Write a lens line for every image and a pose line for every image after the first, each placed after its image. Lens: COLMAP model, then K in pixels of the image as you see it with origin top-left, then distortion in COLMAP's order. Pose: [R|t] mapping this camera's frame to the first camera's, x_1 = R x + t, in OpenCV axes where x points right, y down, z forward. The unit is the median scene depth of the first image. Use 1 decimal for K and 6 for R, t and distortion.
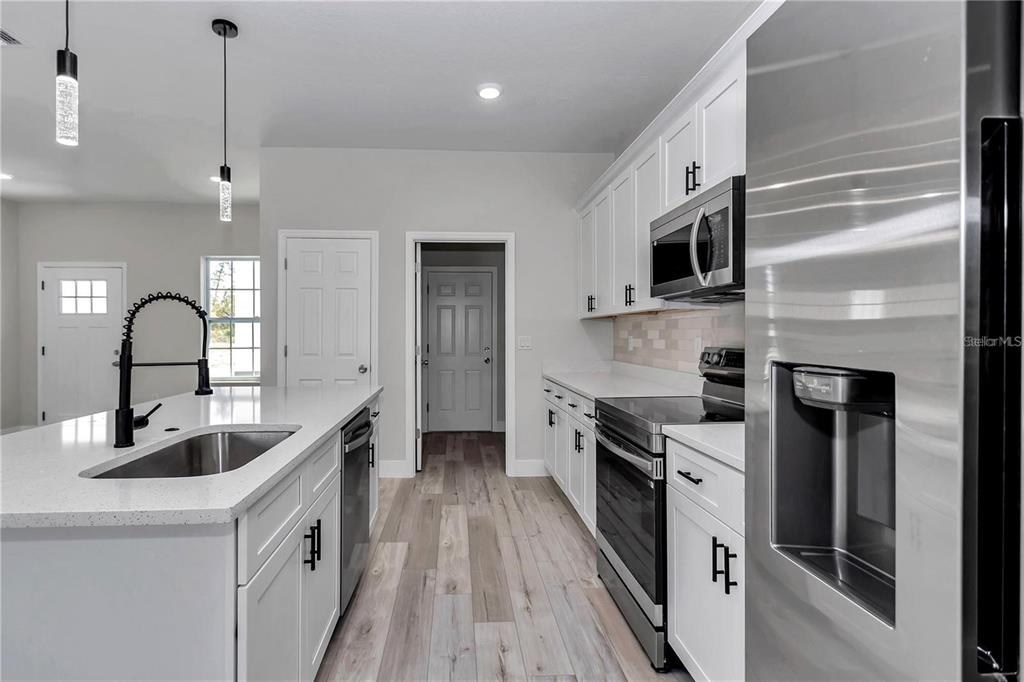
lens RADIAL K [[493.8, 0, 481.8], [0, 493.8, 334.8], [0, 0, 1]] dist [0.001994, -0.001120]
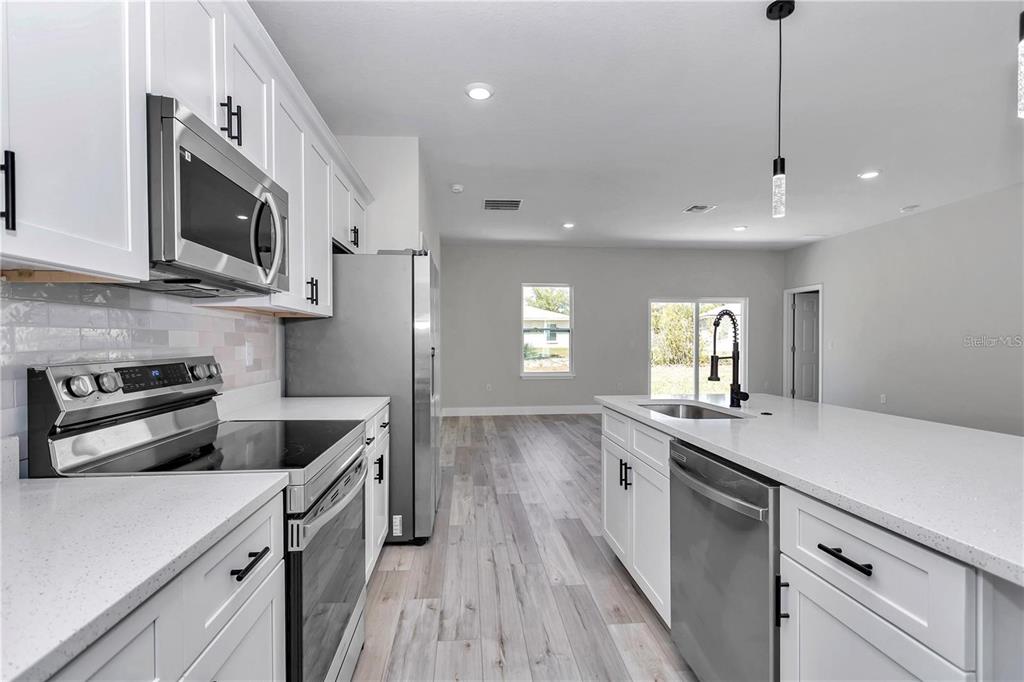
lens RADIAL K [[471.9, 0, 503.7], [0, 471.9, 343.4], [0, 0, 1]] dist [0.009086, -0.002584]
pose [[-0.999719, 0.004416, -0.023298, 0.045386], [0.004221, 0.999956, 0.008430, -0.000312], [0.023334, 0.008329, -0.999693, 1.564414]]
